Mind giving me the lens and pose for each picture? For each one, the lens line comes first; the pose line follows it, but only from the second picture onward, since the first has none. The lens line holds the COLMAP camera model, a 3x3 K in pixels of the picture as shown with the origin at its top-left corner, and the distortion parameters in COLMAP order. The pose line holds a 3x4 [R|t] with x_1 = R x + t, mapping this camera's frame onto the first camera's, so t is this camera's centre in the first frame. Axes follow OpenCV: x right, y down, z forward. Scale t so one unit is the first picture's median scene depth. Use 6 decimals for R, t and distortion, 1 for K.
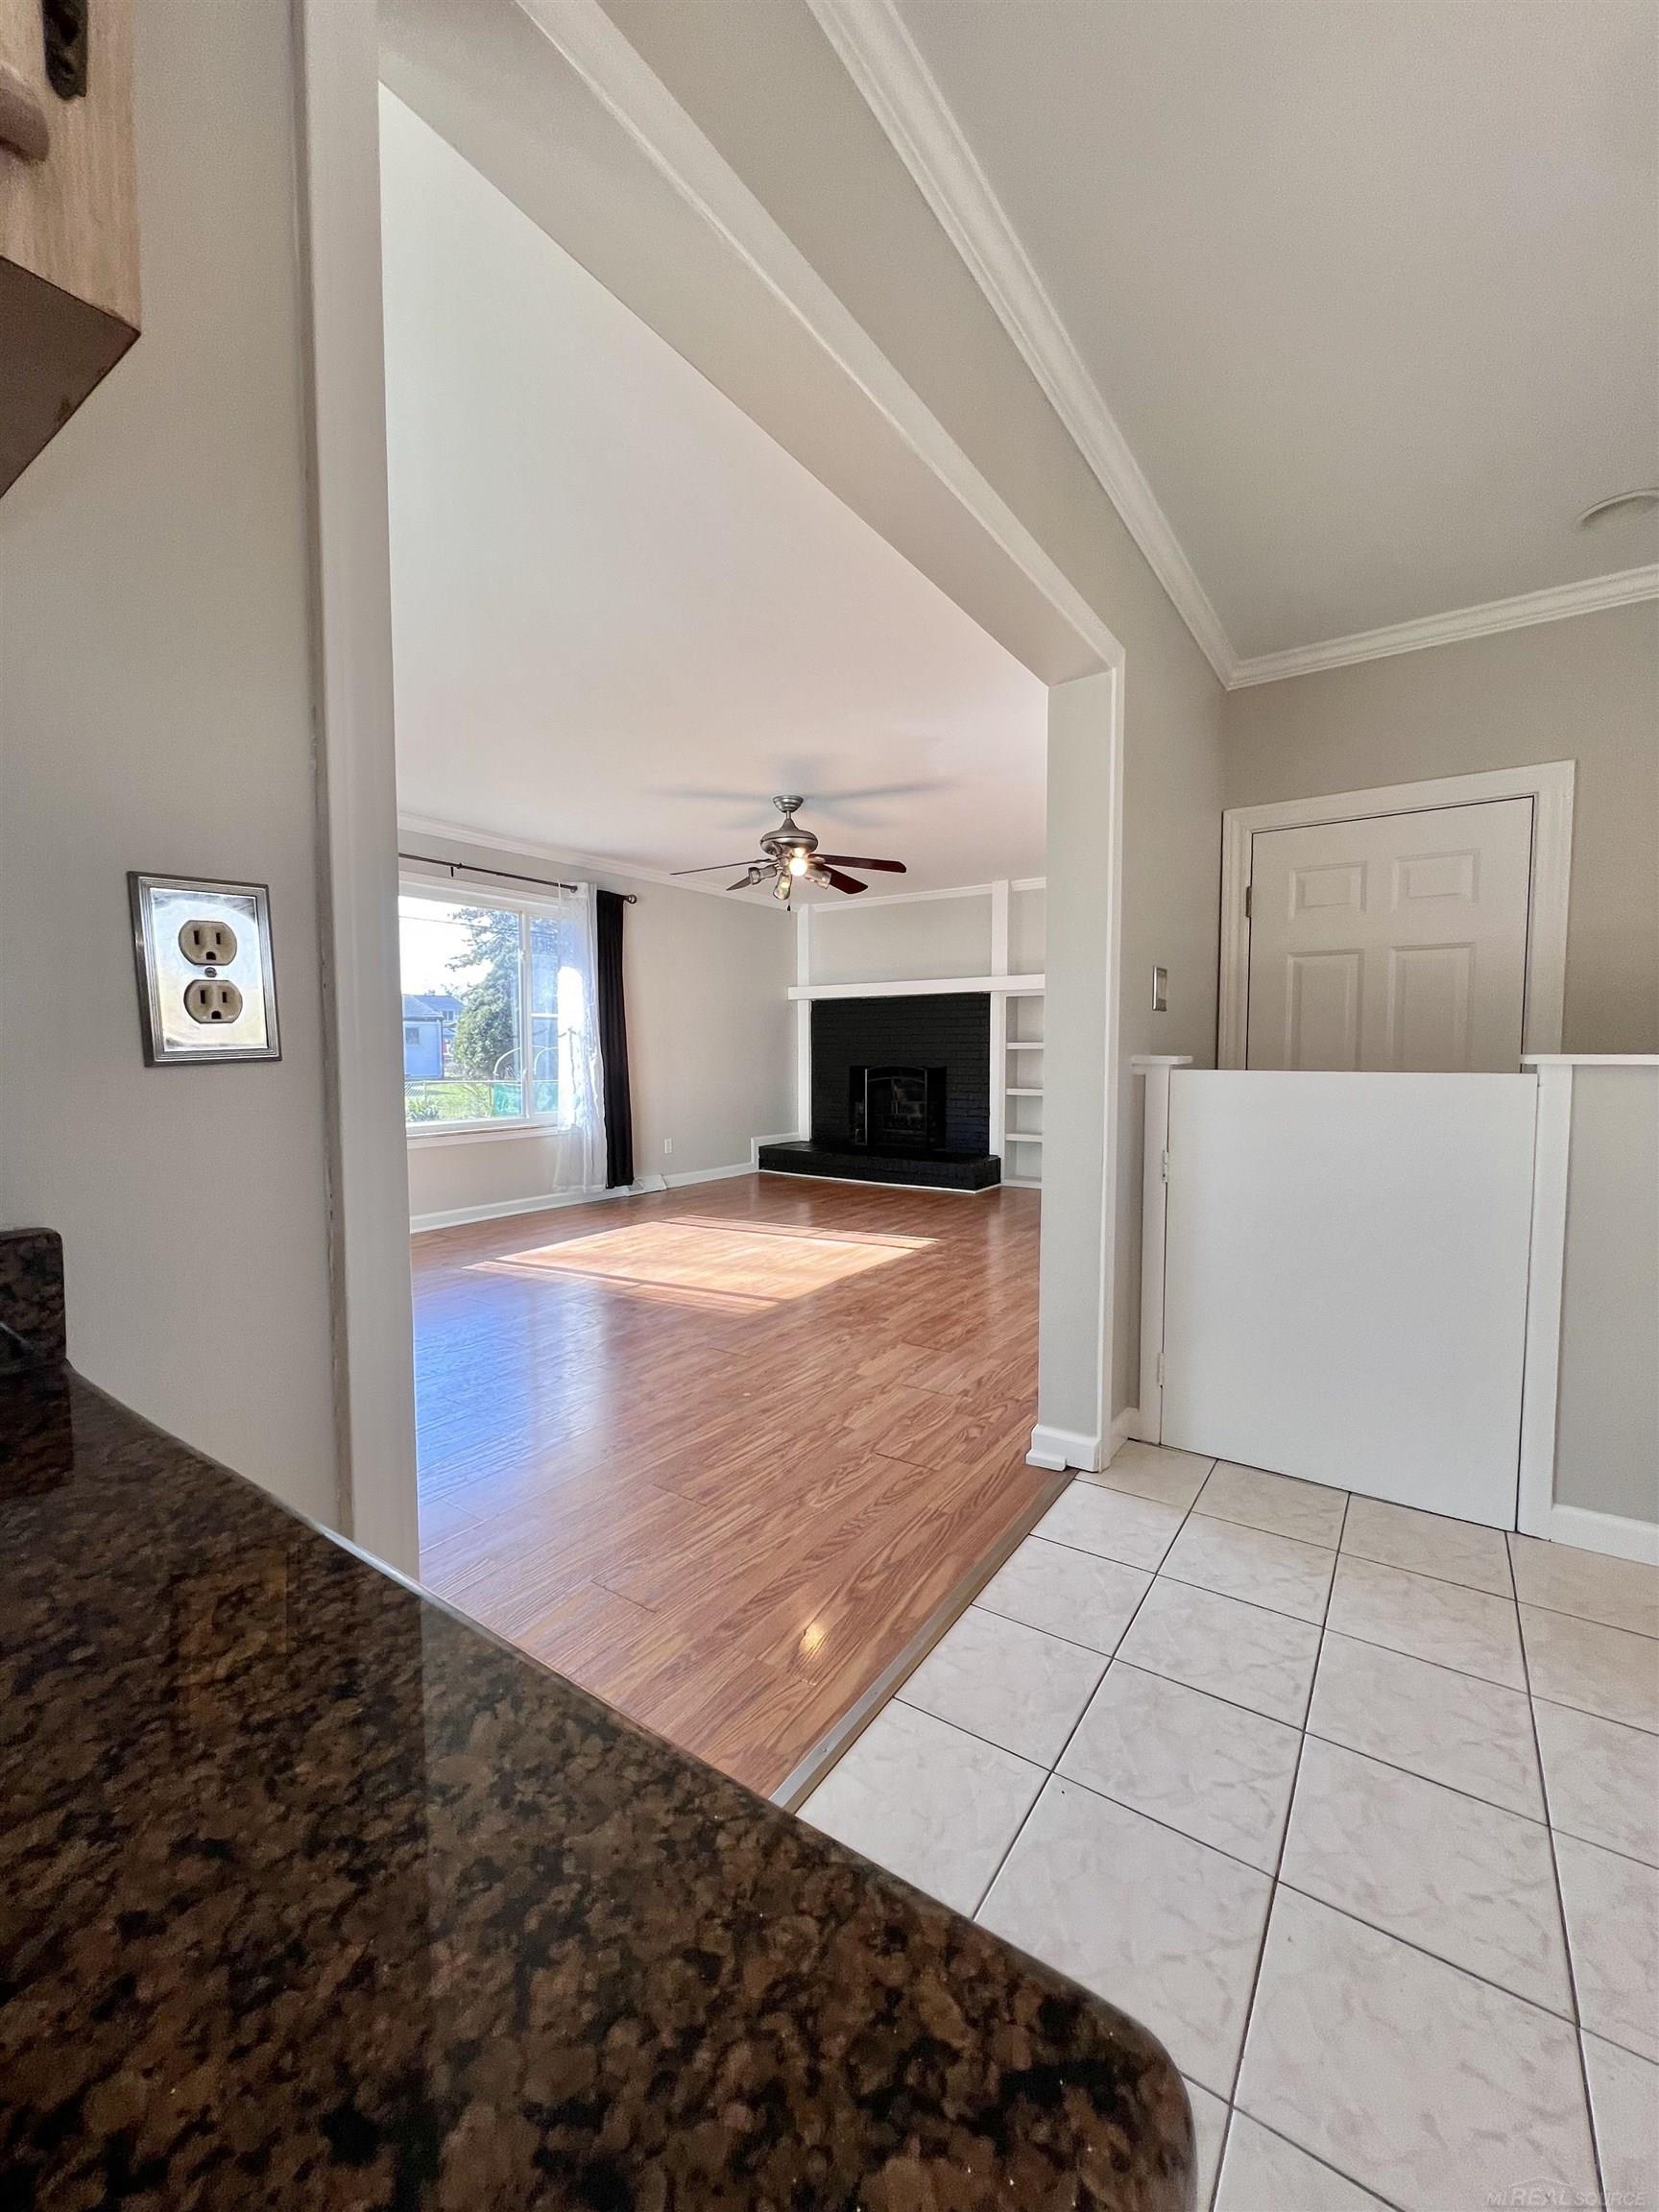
lens RADIAL K [[880.8, 0, 829.5], [0, 880.8, 1106.0], [0, 0, 1]] dist [-0.000839, -0.000061]
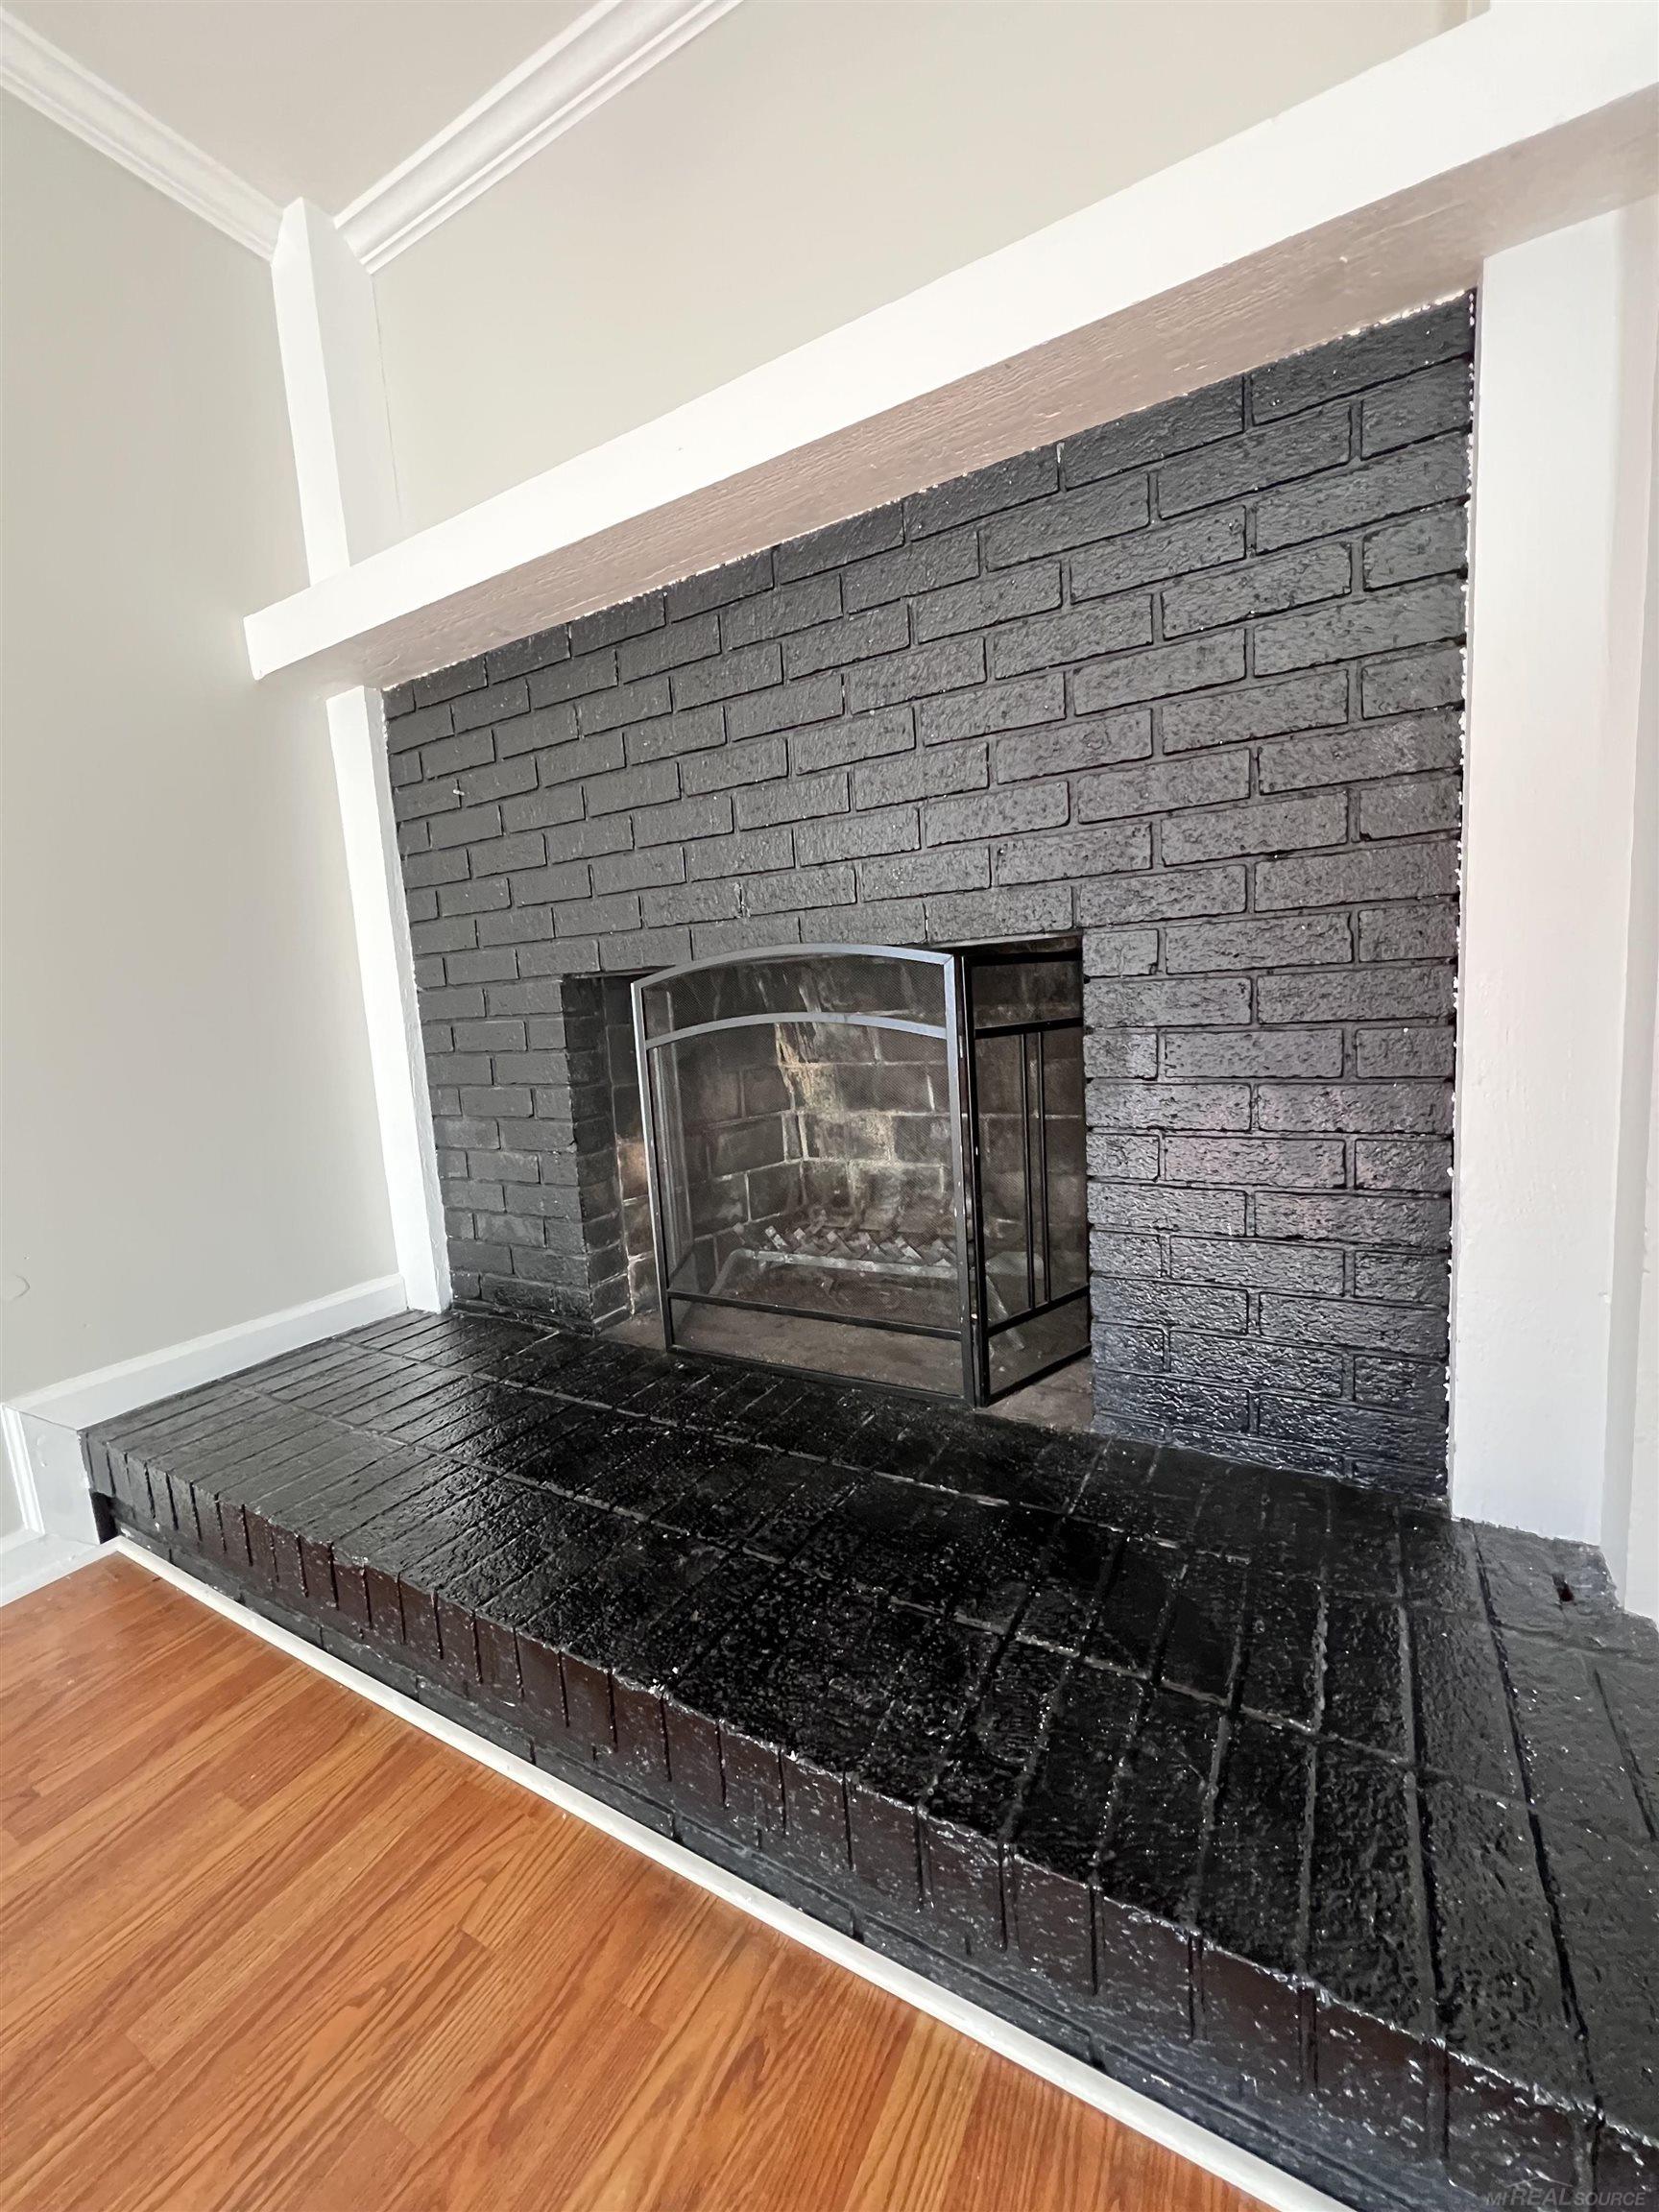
lens RADIAL K [[880.8, 0, 829.5], [0, 880.8, 1106.0], [0, 0, 1]] dist [-0.000839, -0.000061]
pose [[0.994433, -0.070597, 0.078229, 0.065746], [0.066020, 0.996036, 0.059620, -0.022388], [-0.082128, -0.054123, 0.995151, 0.761128]]
